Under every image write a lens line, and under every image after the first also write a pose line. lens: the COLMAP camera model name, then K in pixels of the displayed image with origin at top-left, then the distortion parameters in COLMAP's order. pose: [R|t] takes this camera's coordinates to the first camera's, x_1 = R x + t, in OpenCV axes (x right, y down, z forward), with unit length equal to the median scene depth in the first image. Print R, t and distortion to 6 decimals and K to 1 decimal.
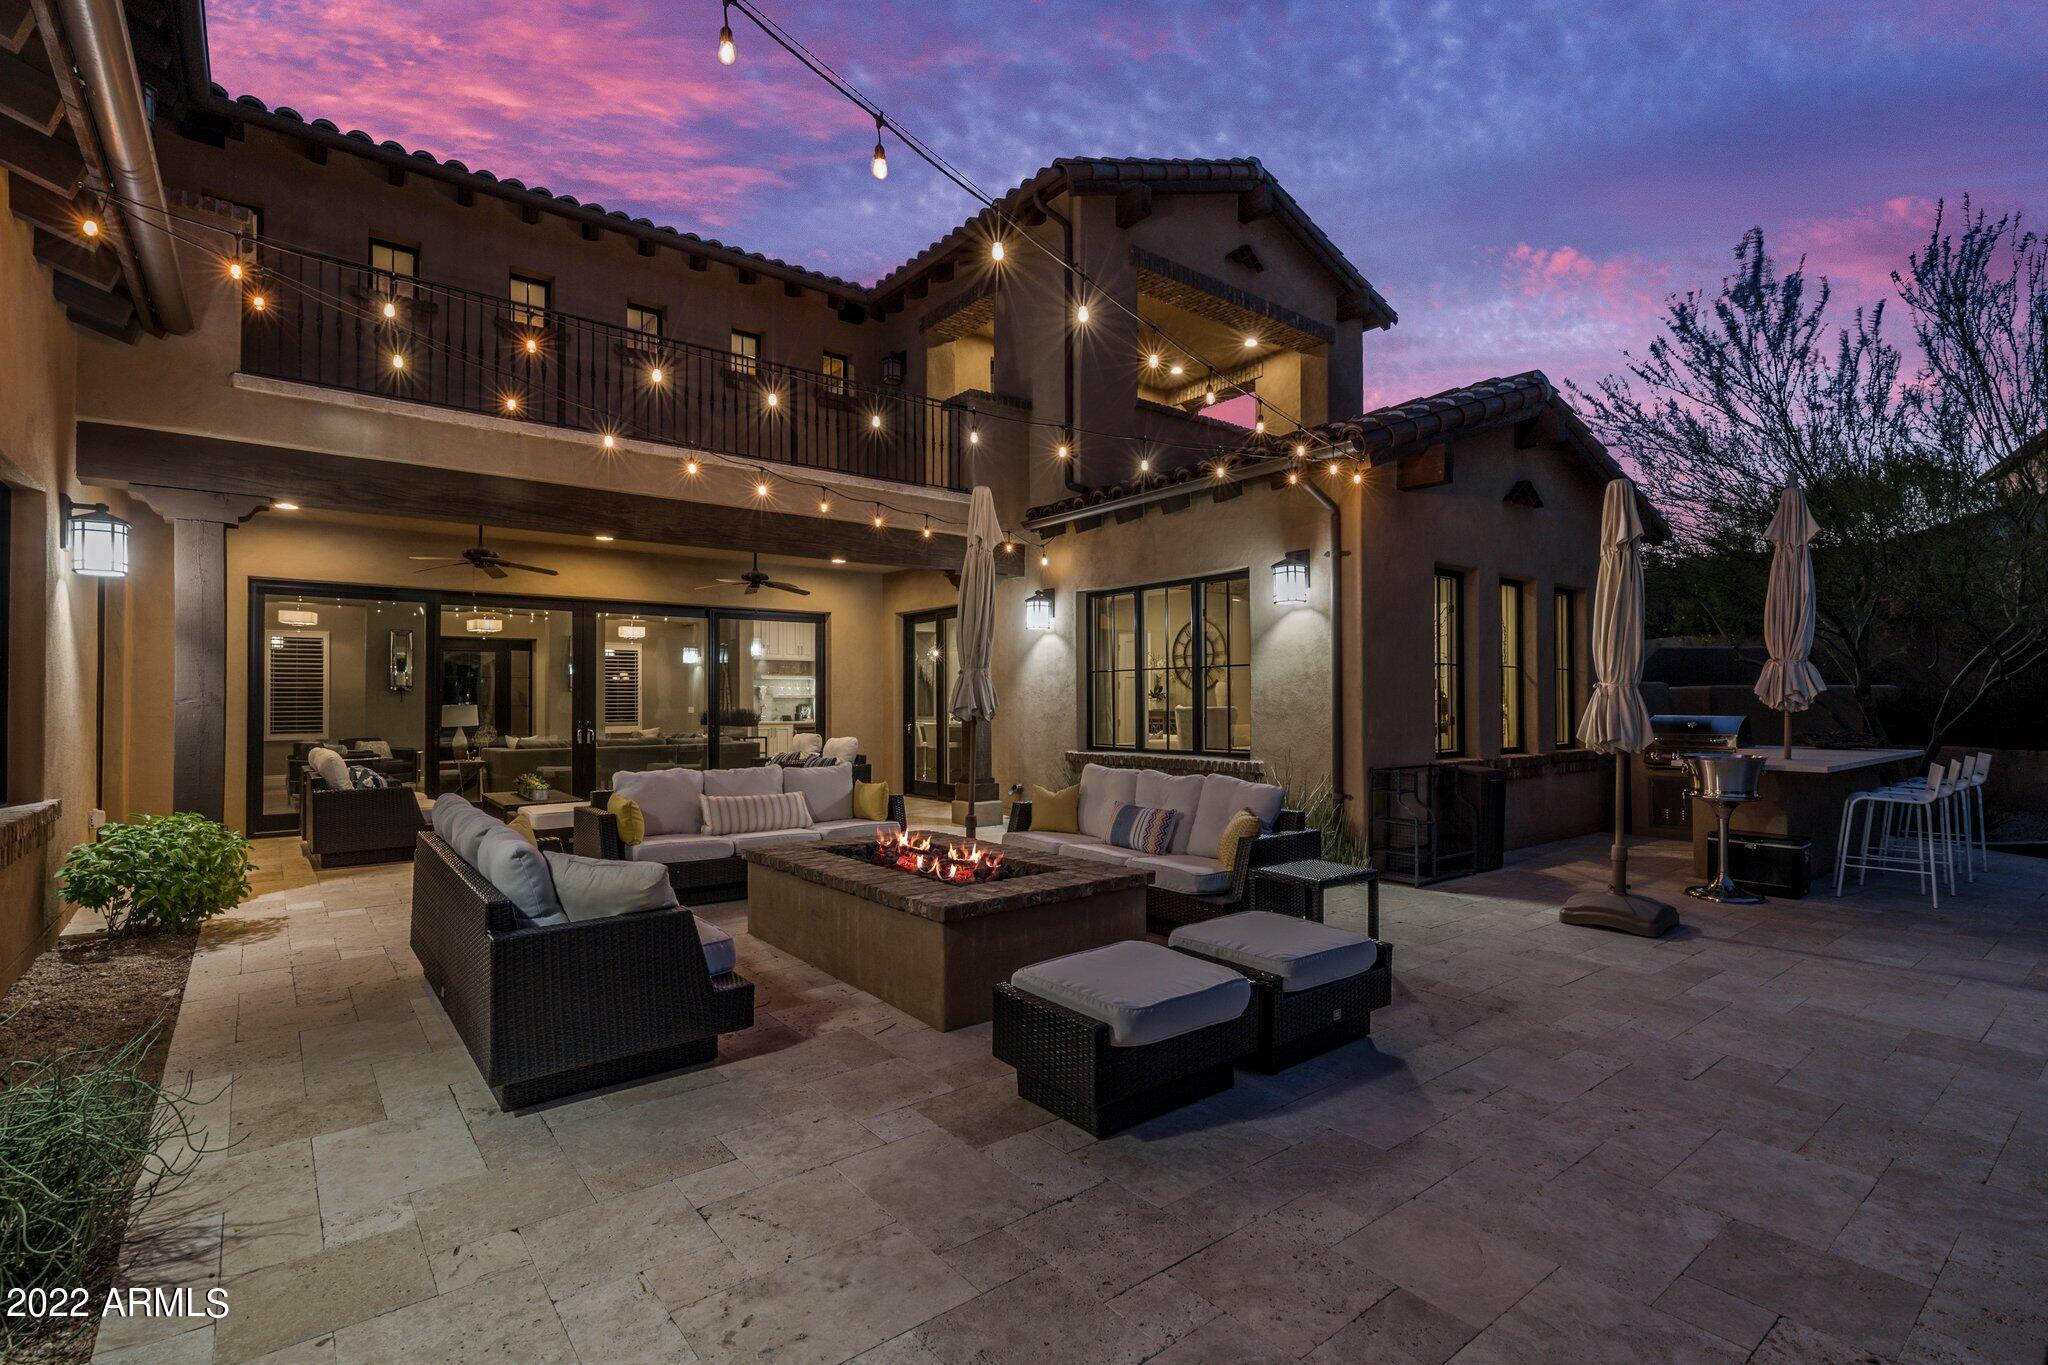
lens RADIAL K [[991.5, 0, 1045.7], [0, 991.5, 696.4], [0, 0, 1]] dist [0.002003, -0.000488]
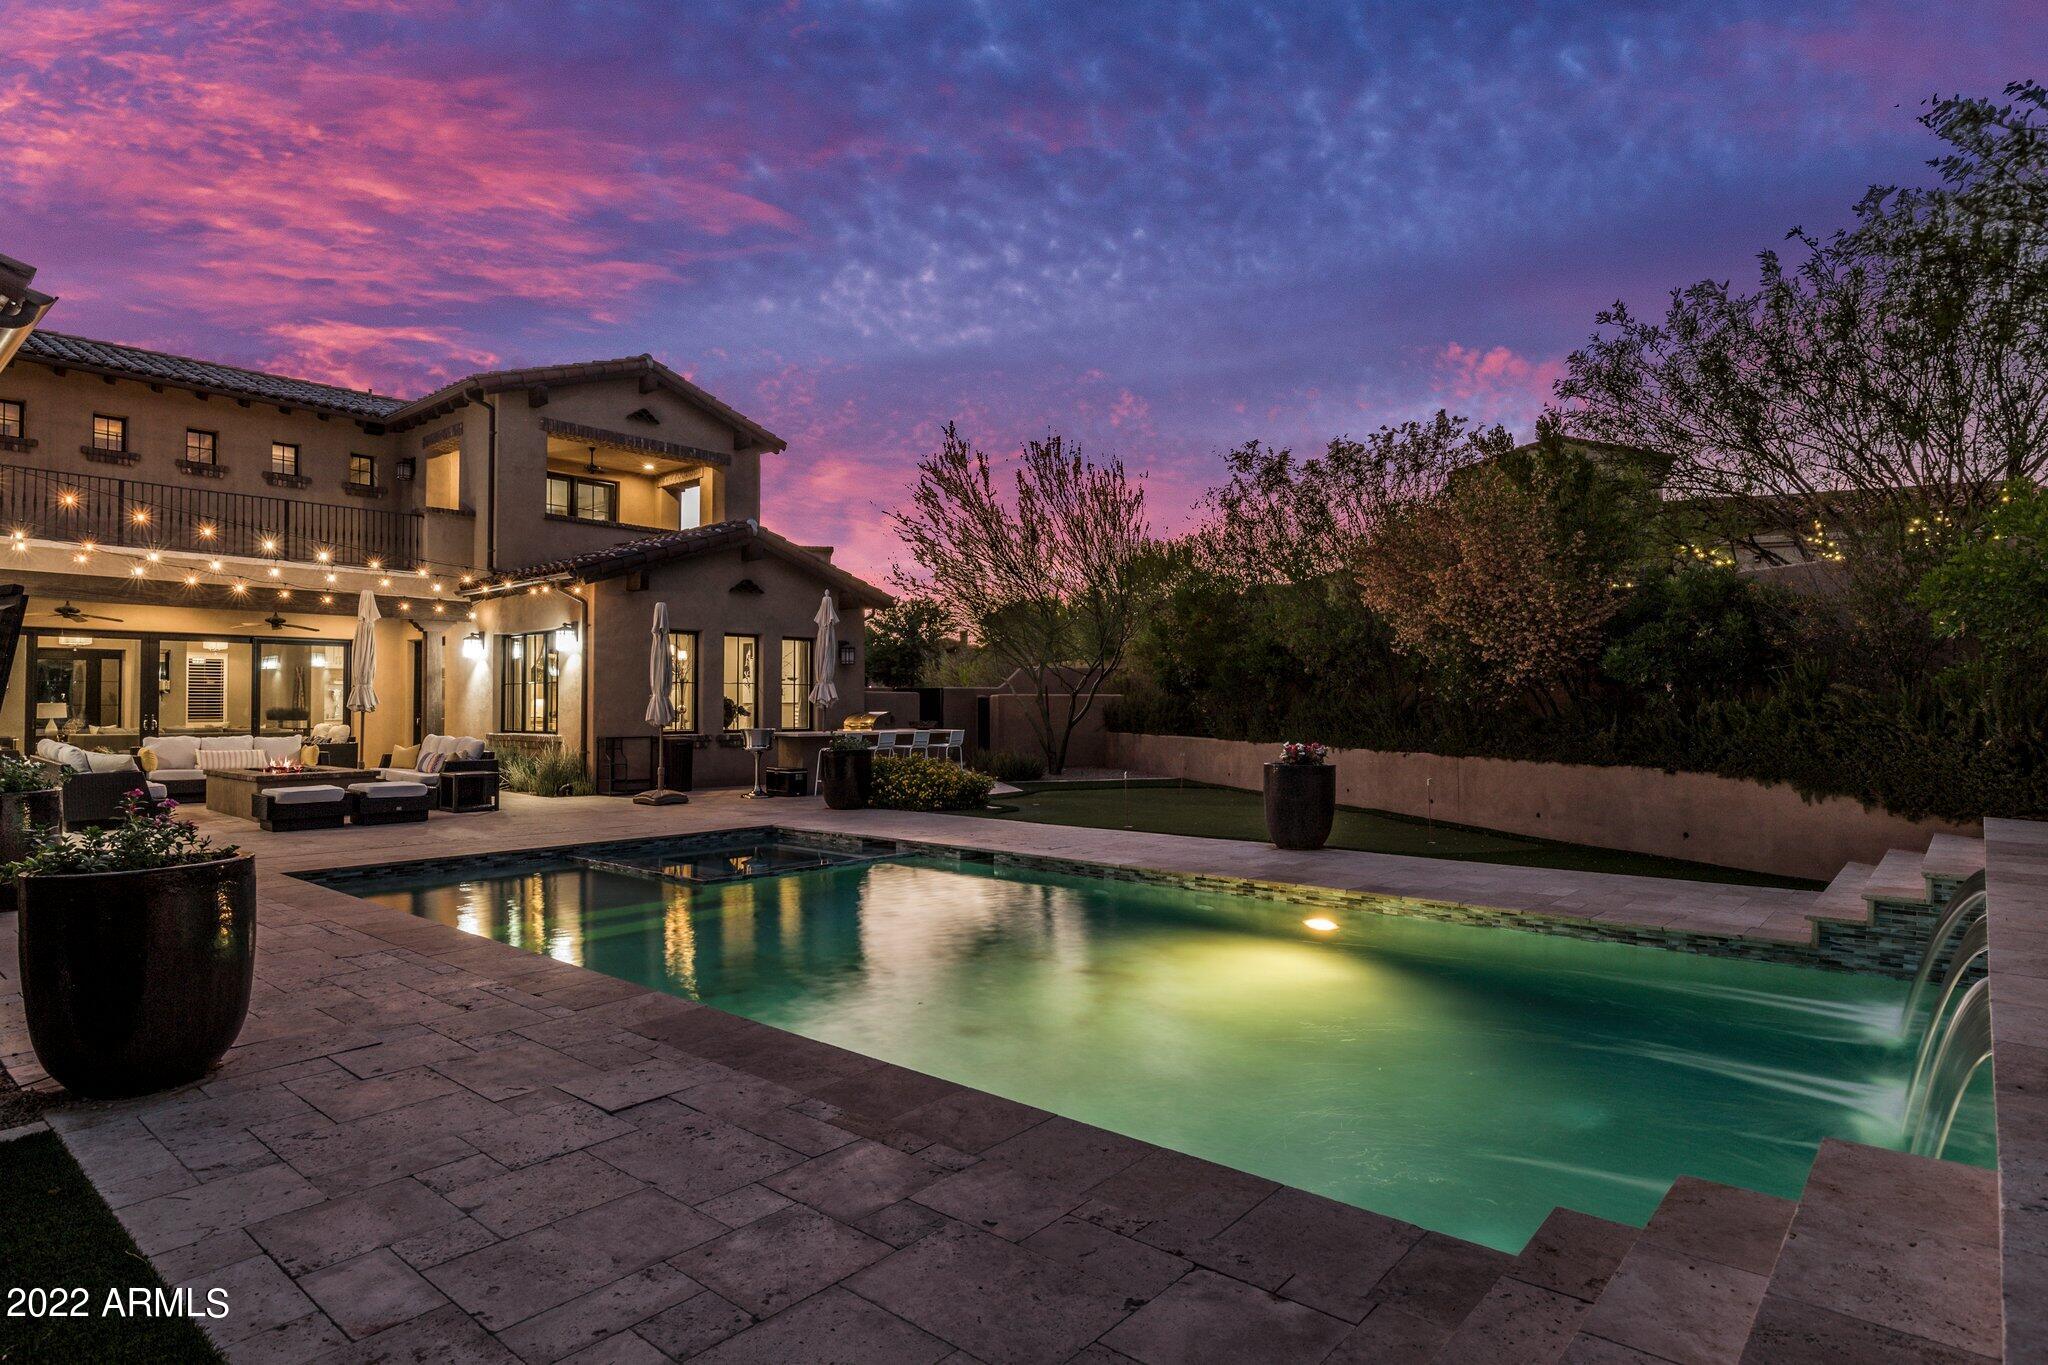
lens RADIAL K [[1085.6, 0, 1030.6], [0, 1085.6, 689.9], [0, 0, 1]] dist [-0.000637, -0.000318]
pose [[0.979925, 0.006131, 0.199271, 0.522855], [-0.004267, 0.999943, -0.009781, -0.001608], [-0.199320, 0.008735, 0.979896, -0.886007]]
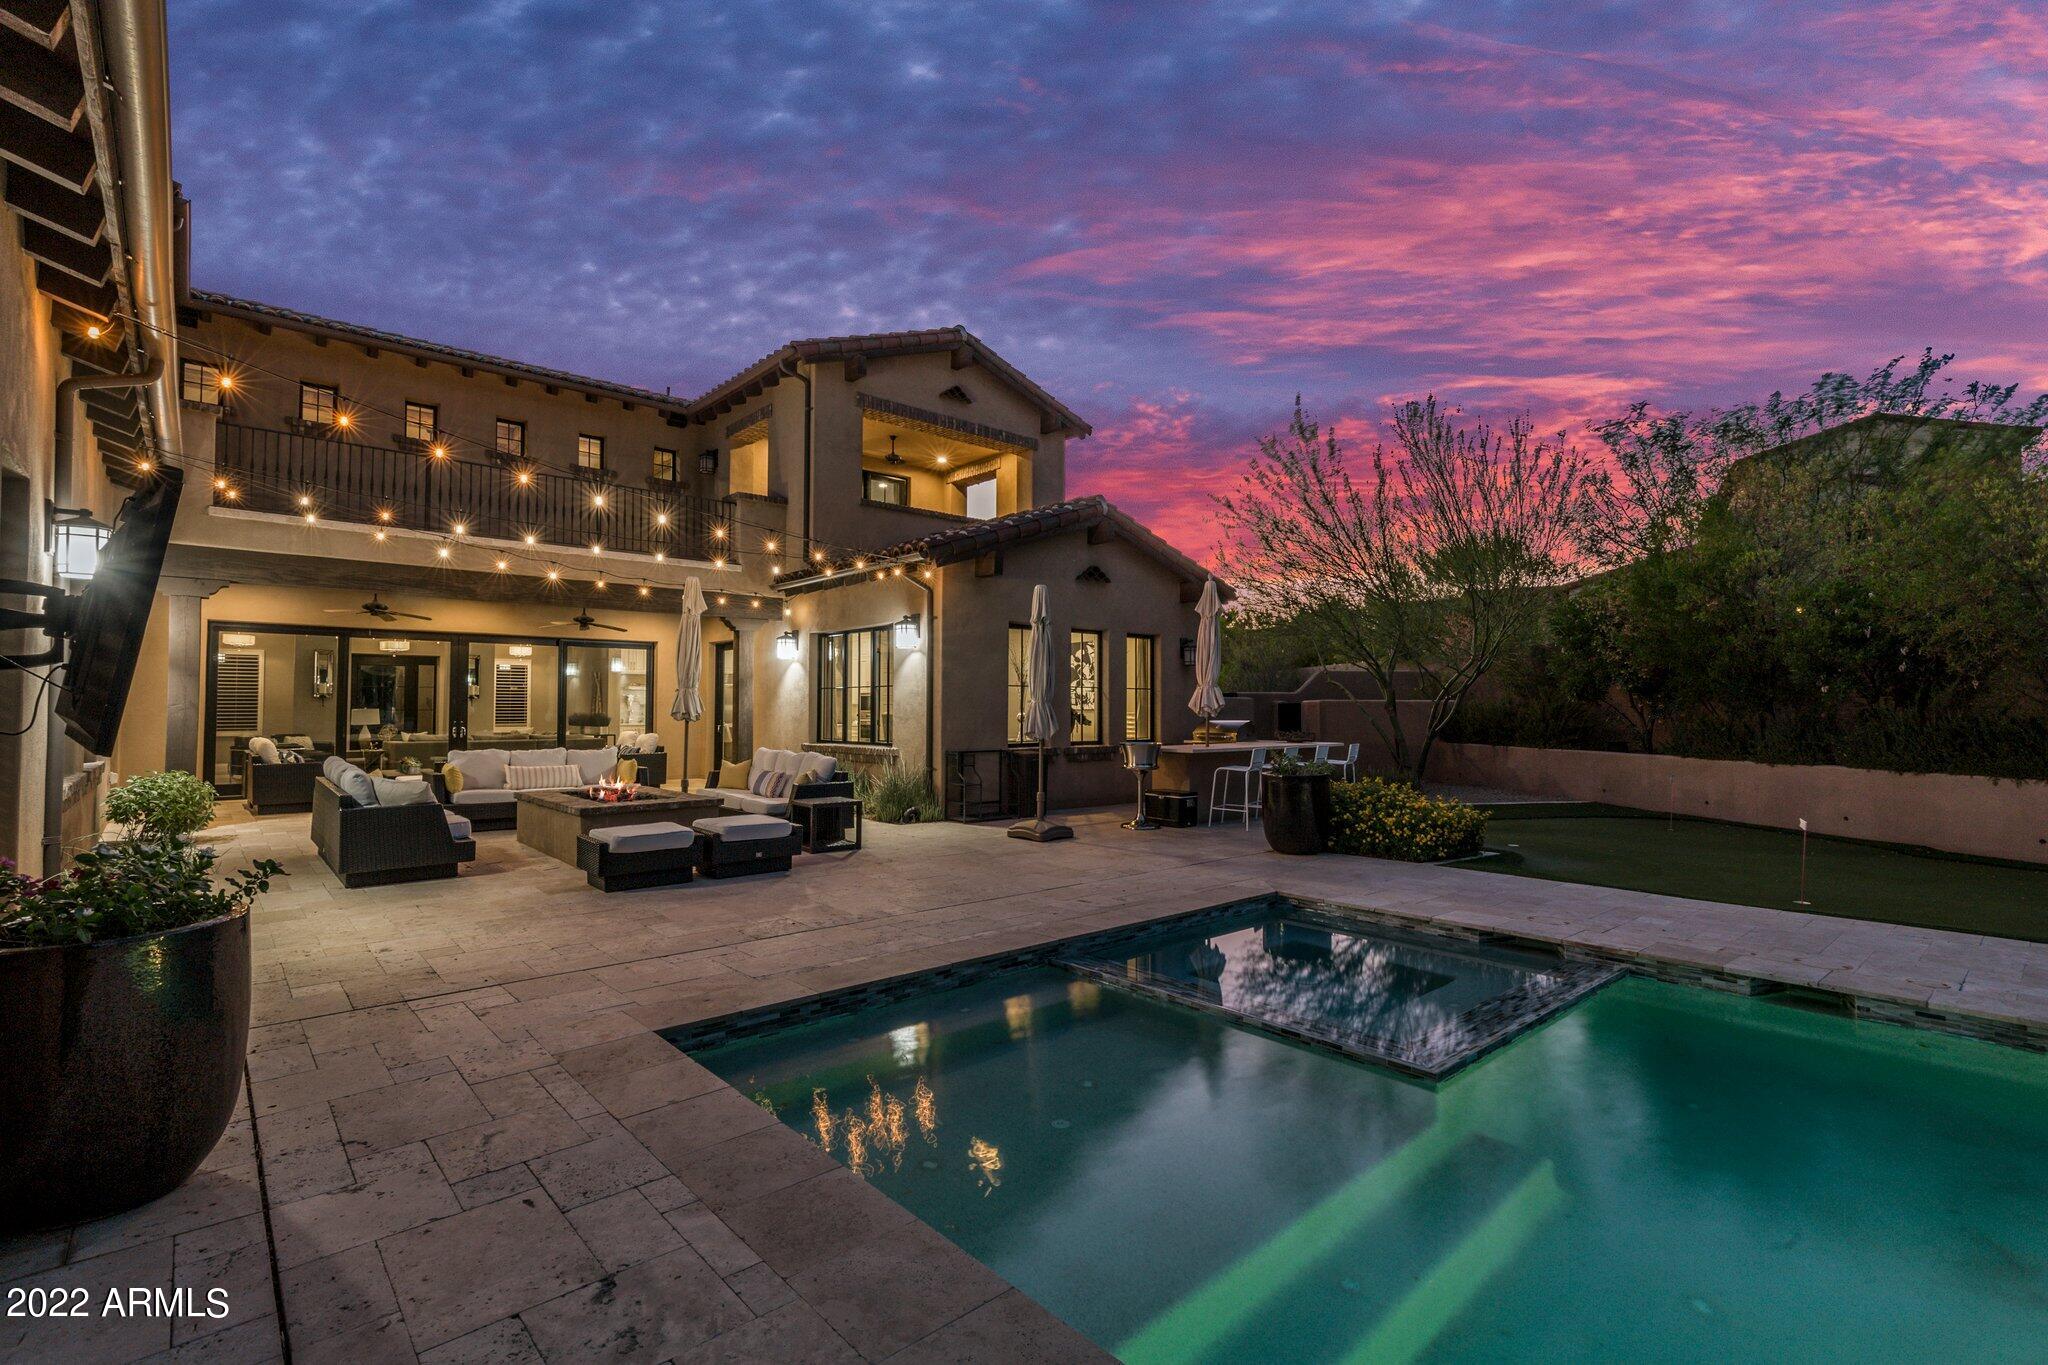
lens RADIAL K [[944.3, 0, 1045.8], [0, 944.3, 688.4], [0, 0, 1]] dist [0.000696, -0.000074]
pose [[0.997632, 0.007125, 0.068402, 0.273643], [-0.005969, 0.999836, -0.017080, -0.003359], [-0.068513, 0.016631, 0.997512, -0.386932]]
